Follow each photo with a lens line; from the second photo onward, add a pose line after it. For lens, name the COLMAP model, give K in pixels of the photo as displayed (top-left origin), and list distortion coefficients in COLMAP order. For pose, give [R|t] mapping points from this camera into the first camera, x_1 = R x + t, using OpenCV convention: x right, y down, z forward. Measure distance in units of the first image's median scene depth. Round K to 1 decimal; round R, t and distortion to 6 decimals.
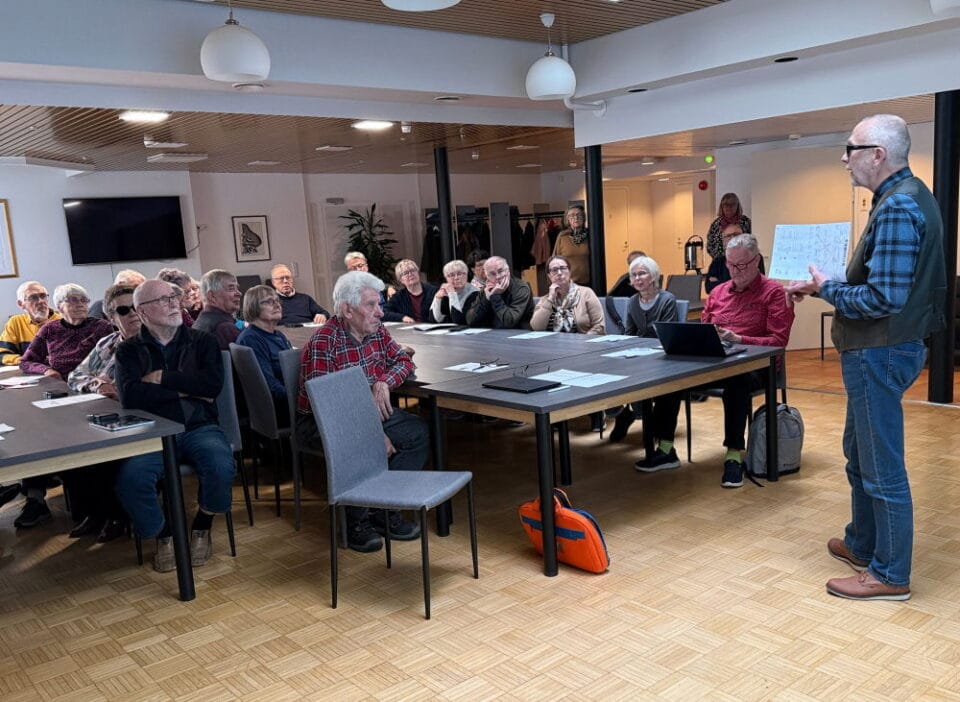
lens RADIAL K [[867.0, 0, 523.7], [0, 867.0, 377.3], [0, 0, 1]] dist [0.179868, -0.361452]
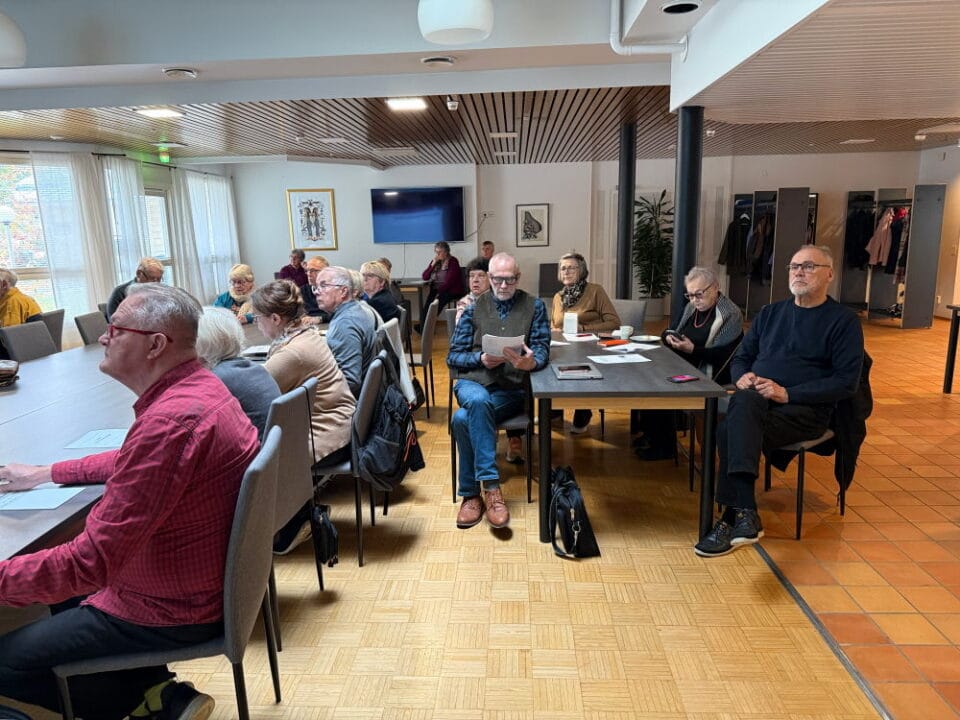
lens RADIAL K [[671.7, 0, 480.0], [0, 671.7, 360.0], [0, 0, 1]] dist [0.120653, -0.202361]
pose [[0.717346, 0.170747, -0.675471, 0.650965], [-0.132919, 0.985237, 0.107892, -0.208283], [0.683921, 0.012387, 0.729451, 0.978582]]
